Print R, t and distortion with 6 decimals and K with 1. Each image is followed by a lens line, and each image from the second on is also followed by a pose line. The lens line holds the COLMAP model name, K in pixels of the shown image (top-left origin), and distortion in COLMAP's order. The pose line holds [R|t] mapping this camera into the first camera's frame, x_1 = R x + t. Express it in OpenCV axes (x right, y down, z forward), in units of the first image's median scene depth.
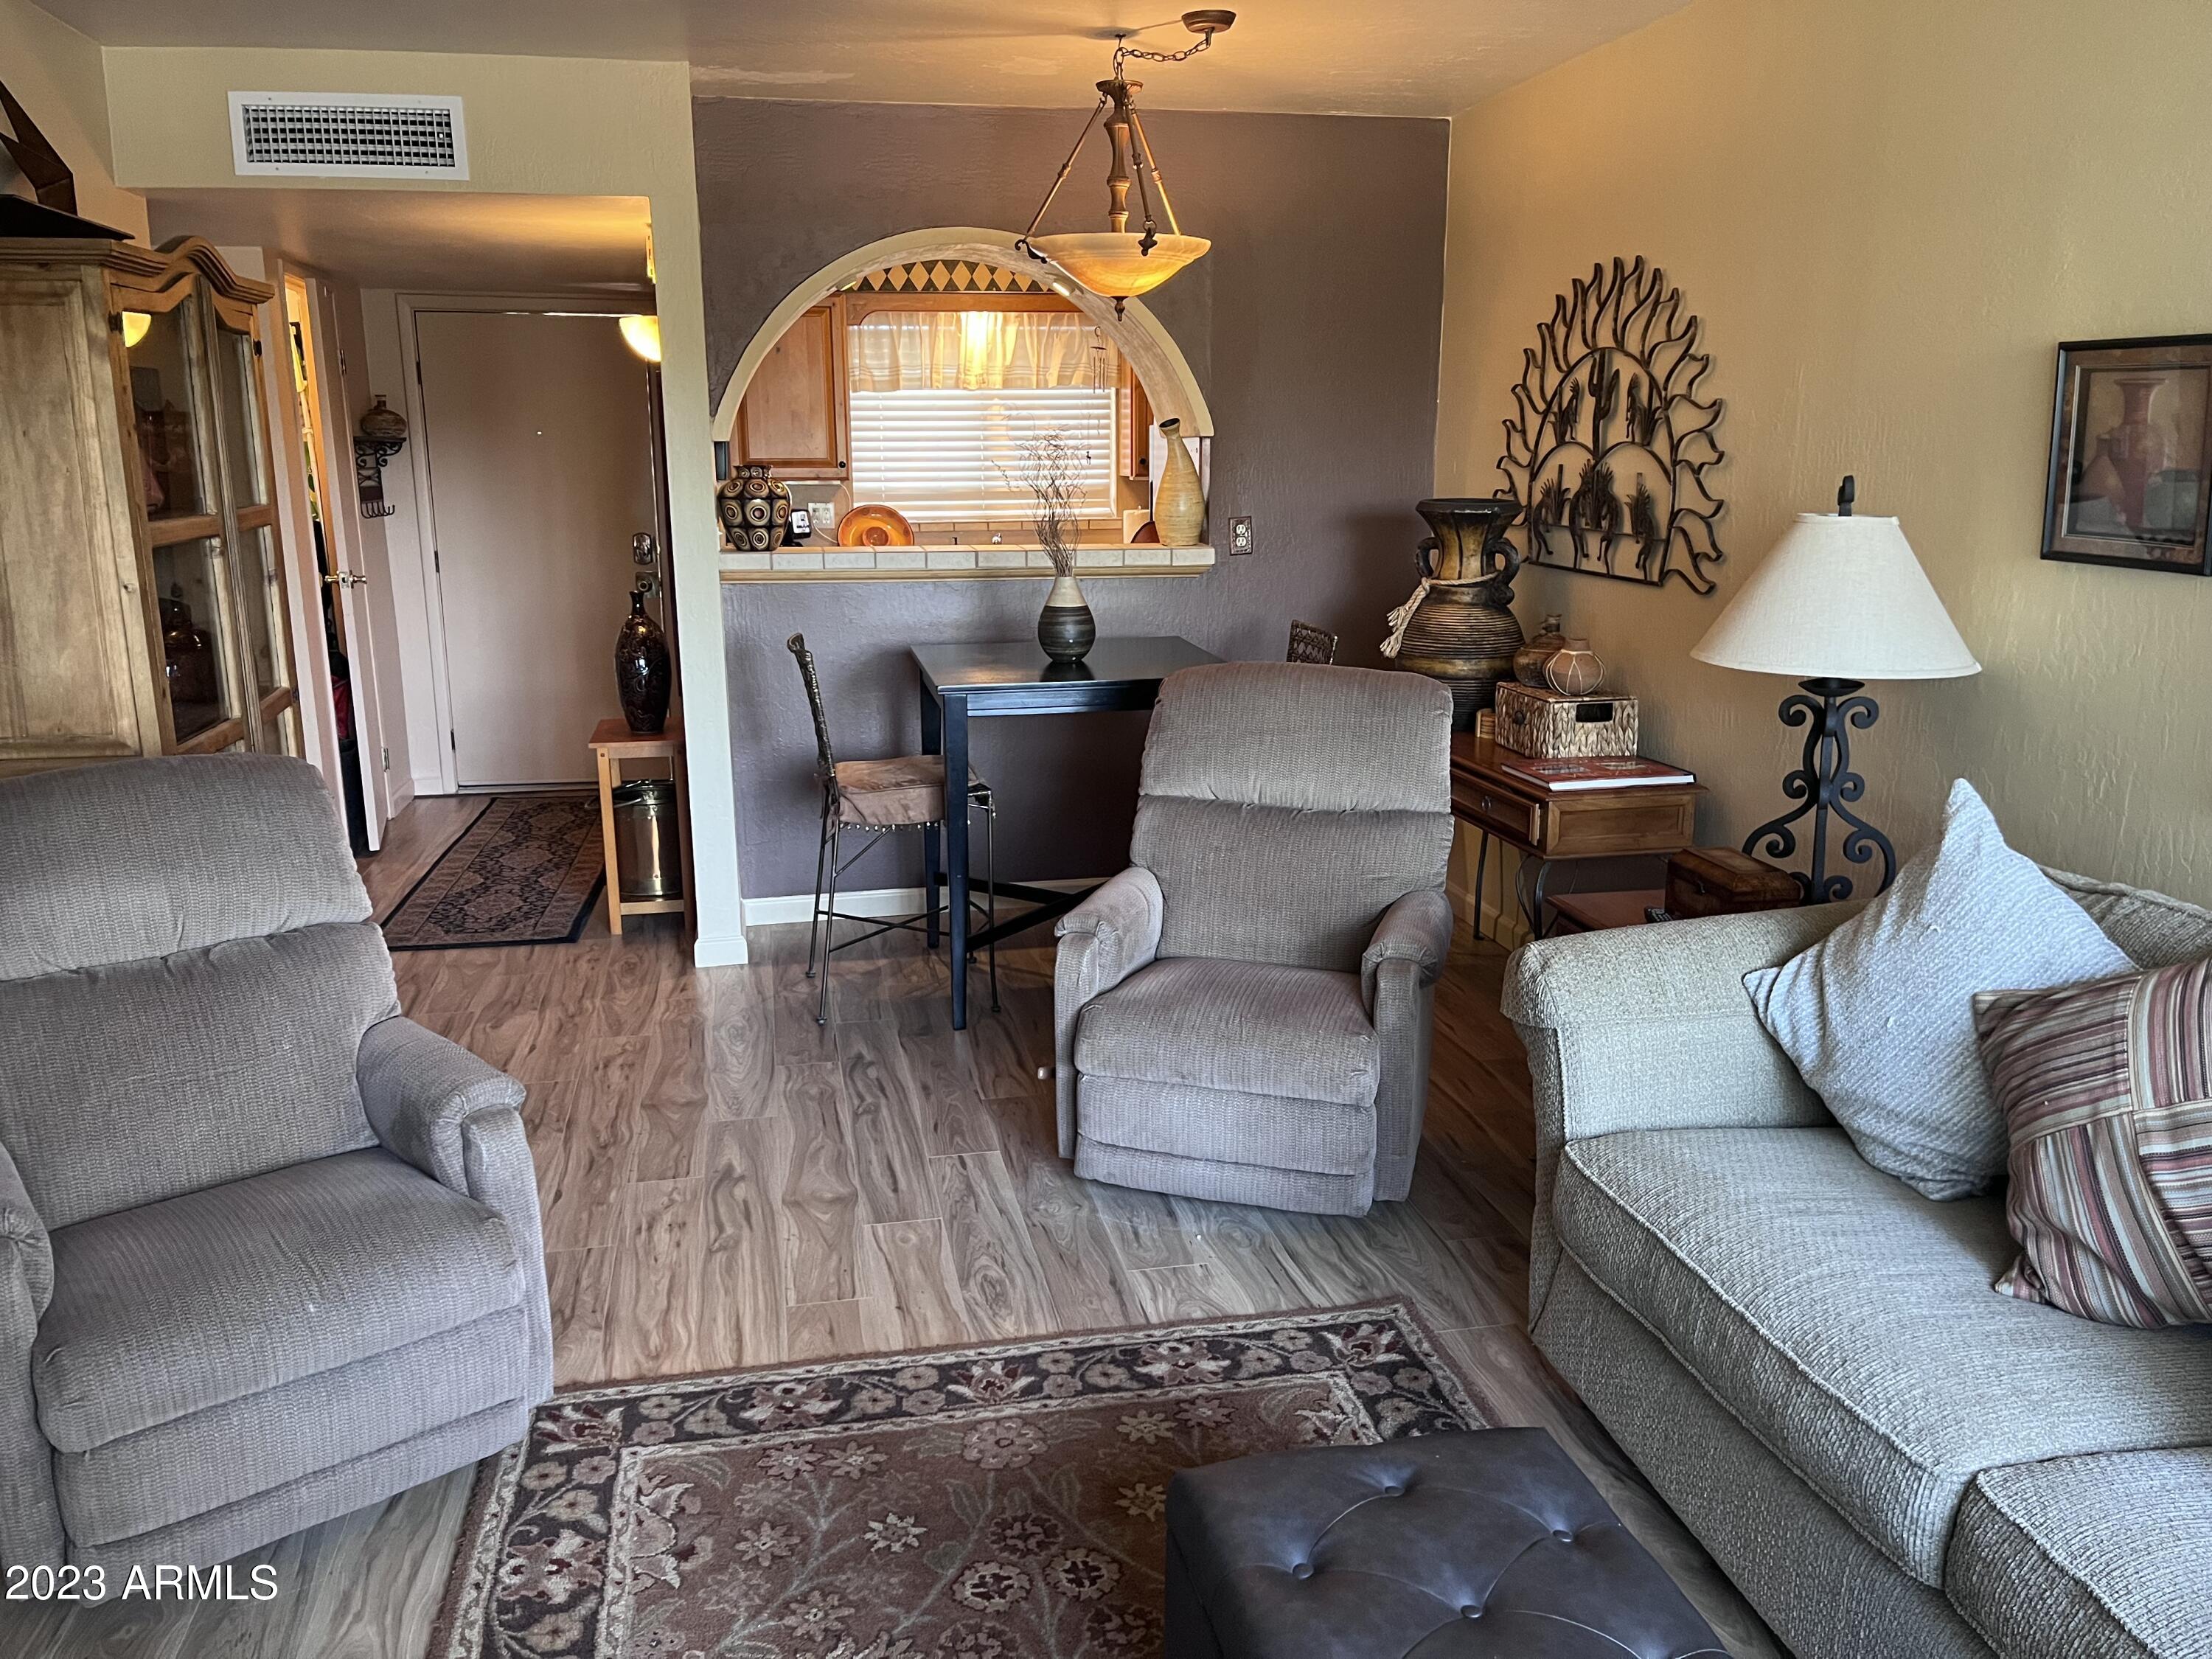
lens RADIAL K [[1799.3, 0, 1105.4], [0, 1799.3, 826.8], [0, 0, 1]] dist [0.064582, -0.053859]
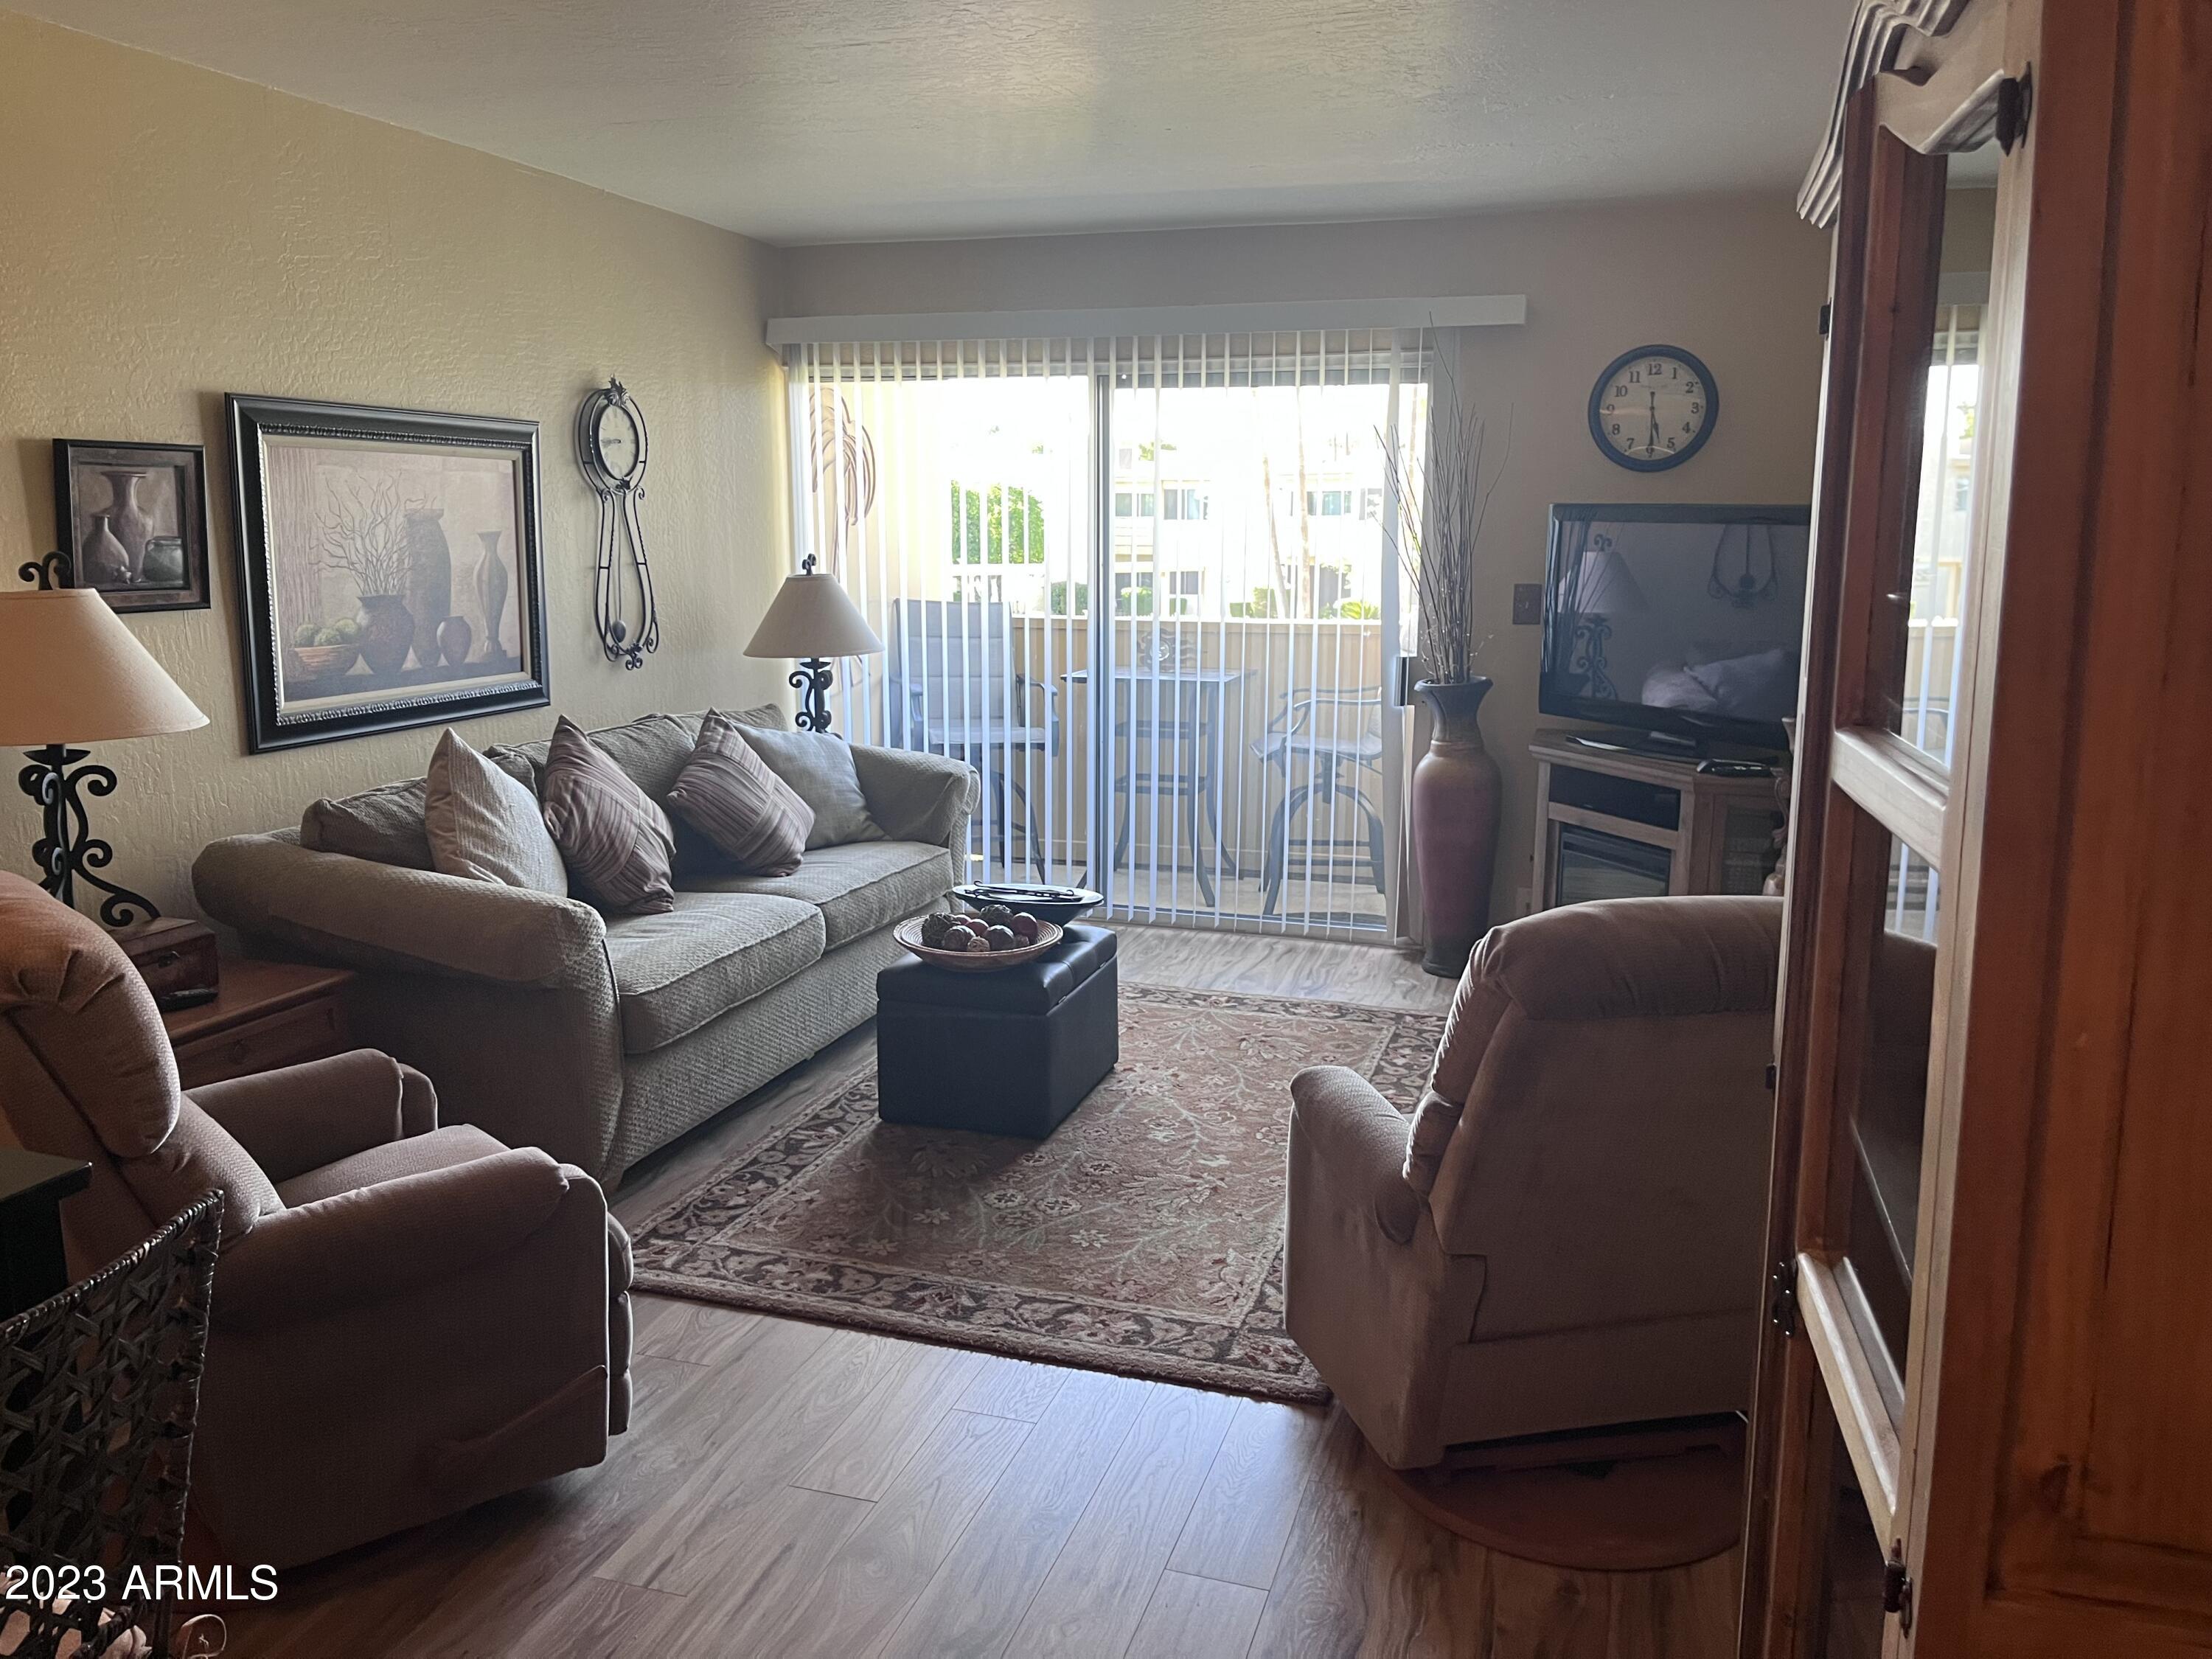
lens RADIAL K [[1799.3, 0, 1104.8], [0, 1799.3, 822.4], [0, 0, 1]] dist [0.064582, -0.053859]
pose [[-0.885428, -0.075013, 0.458683, -0.698023], [0.101033, 0.932226, 0.347487, -0.398436], [-0.453662, 0.354017, -0.817840, 1.857699]]
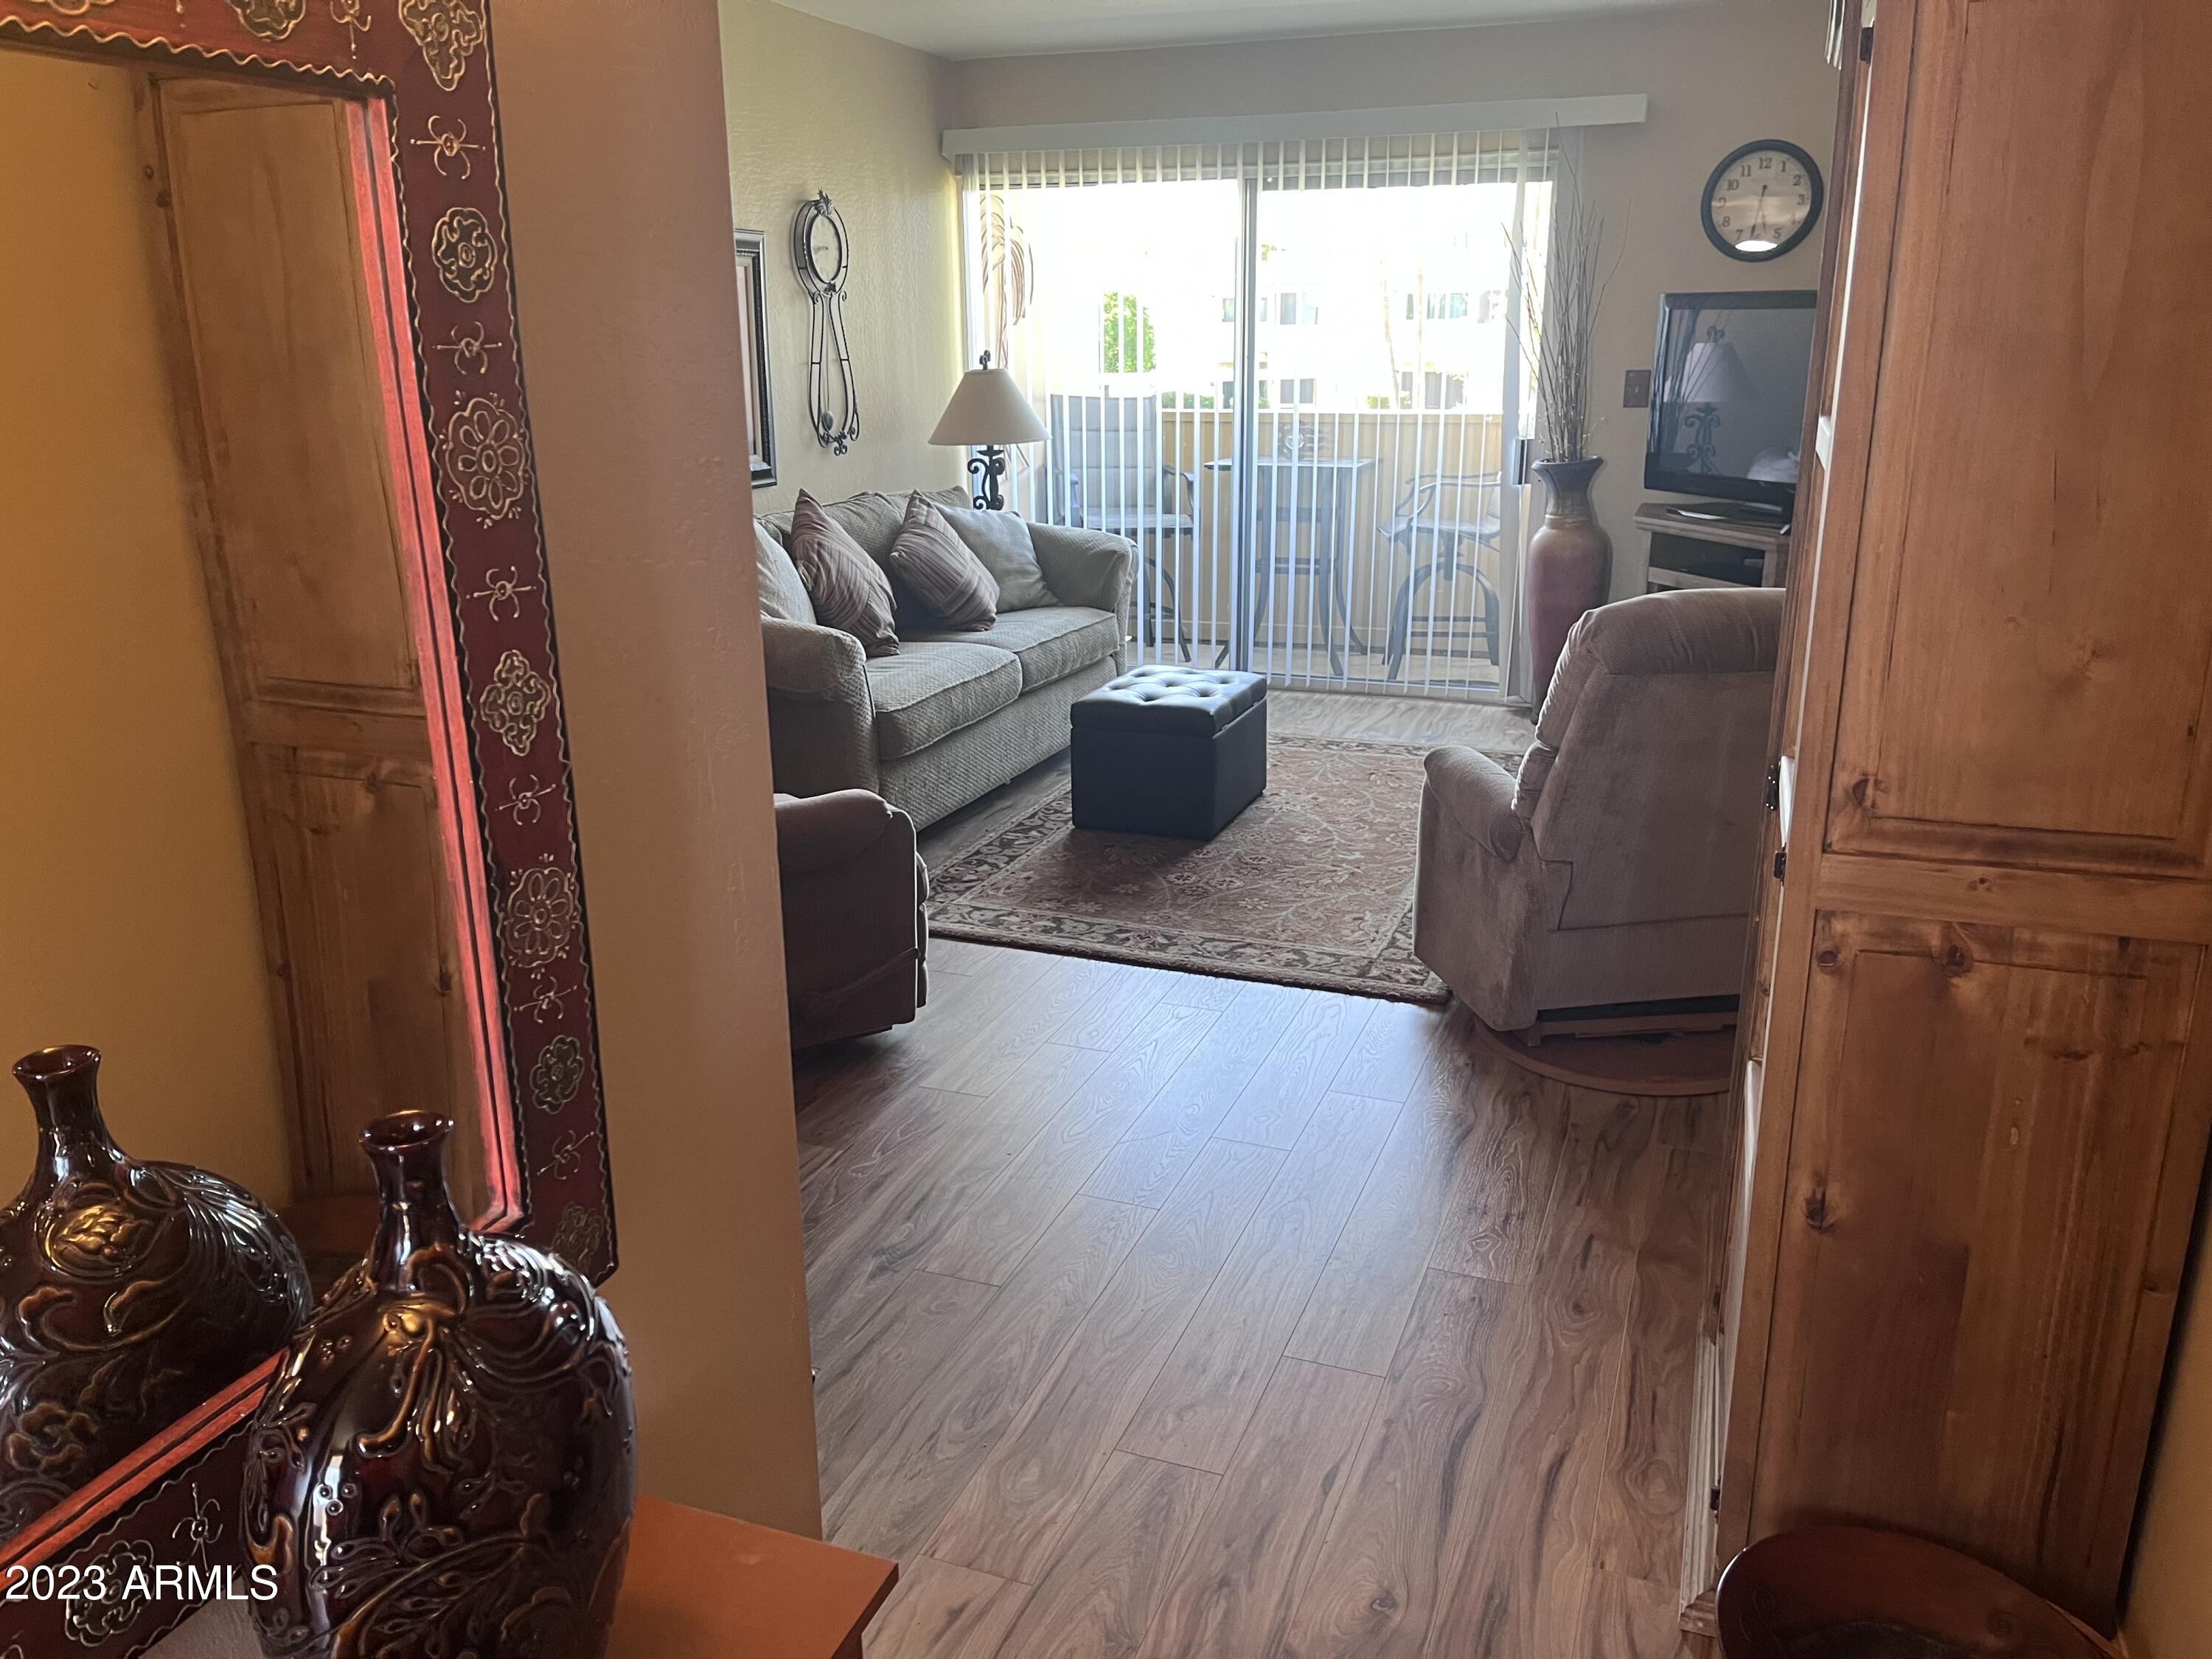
lens RADIAL K [[1799.3, 0, 1102.9], [0, 1799.3, 876.1], [0, 0, 1]] dist [0.064582, -0.053859]
pose [[-0.857499, -0.136616, 0.496016, -0.801322], [0.122856, 0.881836, 0.455271, -0.446925], [-0.499602, 0.451333, -0.739390, 2.168378]]
